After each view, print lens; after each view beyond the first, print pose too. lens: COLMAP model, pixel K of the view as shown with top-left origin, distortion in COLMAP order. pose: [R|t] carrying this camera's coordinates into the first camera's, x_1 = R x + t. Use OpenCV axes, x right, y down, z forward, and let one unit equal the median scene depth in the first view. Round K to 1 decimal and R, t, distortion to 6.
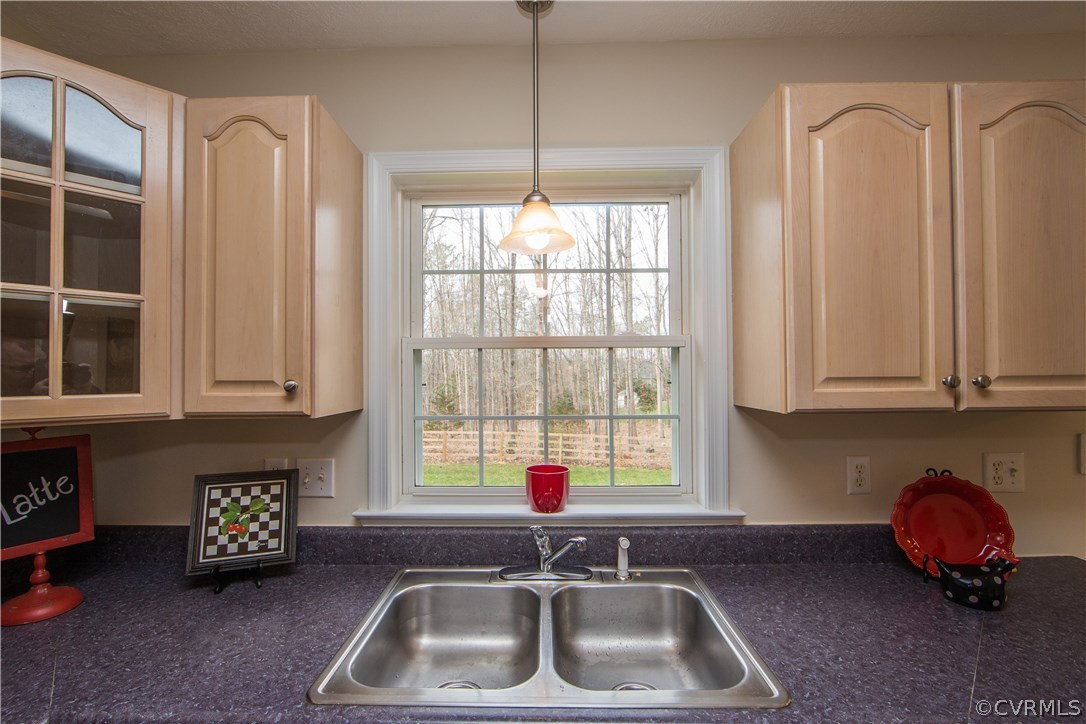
lens RADIAL K [[438.6, 0, 547.1], [0, 438.6, 367.0], [0, 0, 1]] dist [-0.016584, 0.002461]
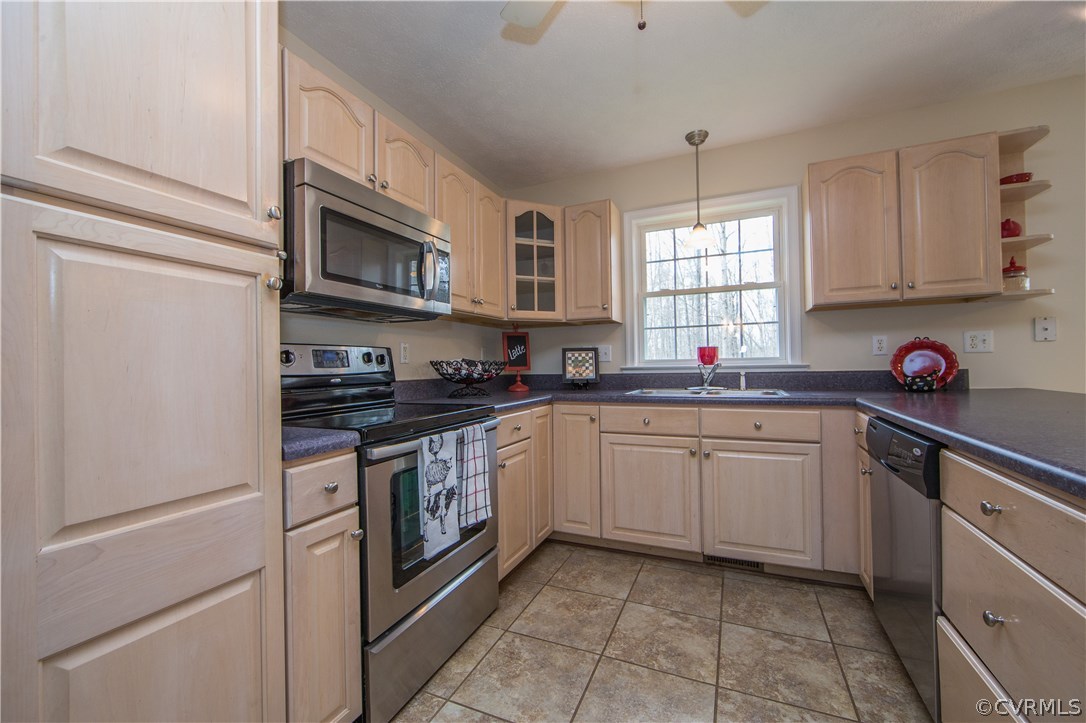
lens RADIAL K [[438.6, 0, 543.9], [0, 438.6, 362.6], [0, 0, 1]] dist [-0.016584, 0.002461]
pose [[0.912628, -0.007071, -0.408730, 0.160237], [0.005703, 0.999973, -0.004566, 0.347240], [0.408752, 0.001836, 0.912644, -1.435430]]
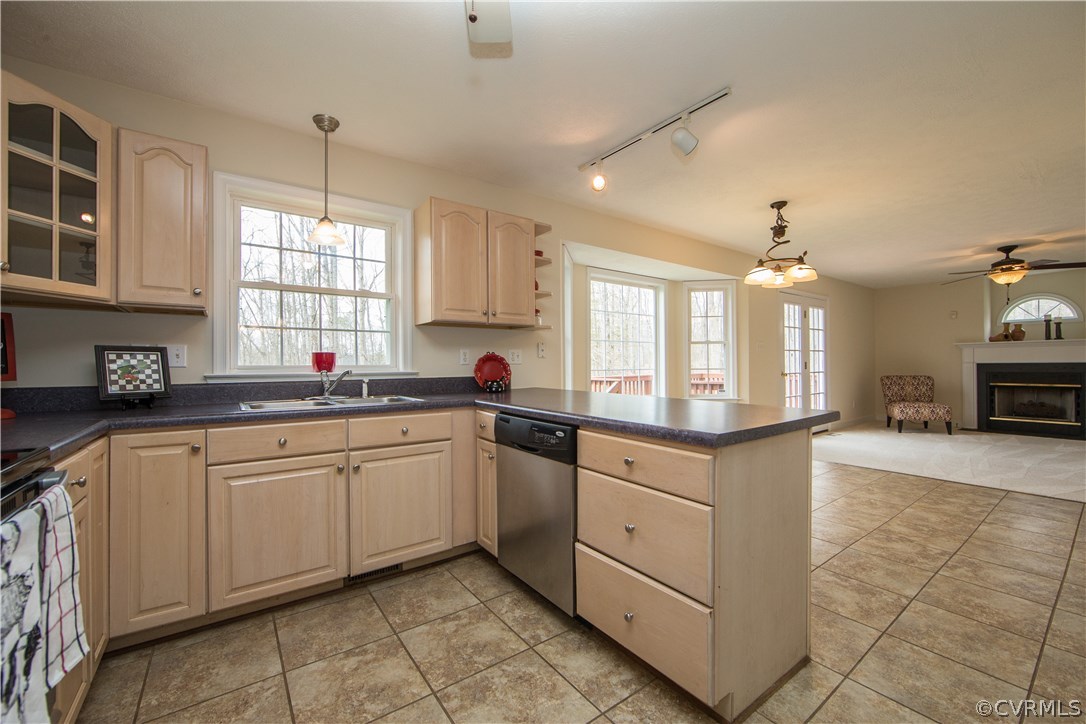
lens RADIAL K [[438.6, 0, 535.3], [0, 438.6, 363.0], [0, 0, 1]] dist [-0.016584, 0.002461]
pose [[0.808309, 0.008797, 0.588692, -0.428702], [-0.000195, 0.999892, -0.014674, 0.339525], [-0.588758, 0.011746, 0.808224, -1.285243]]
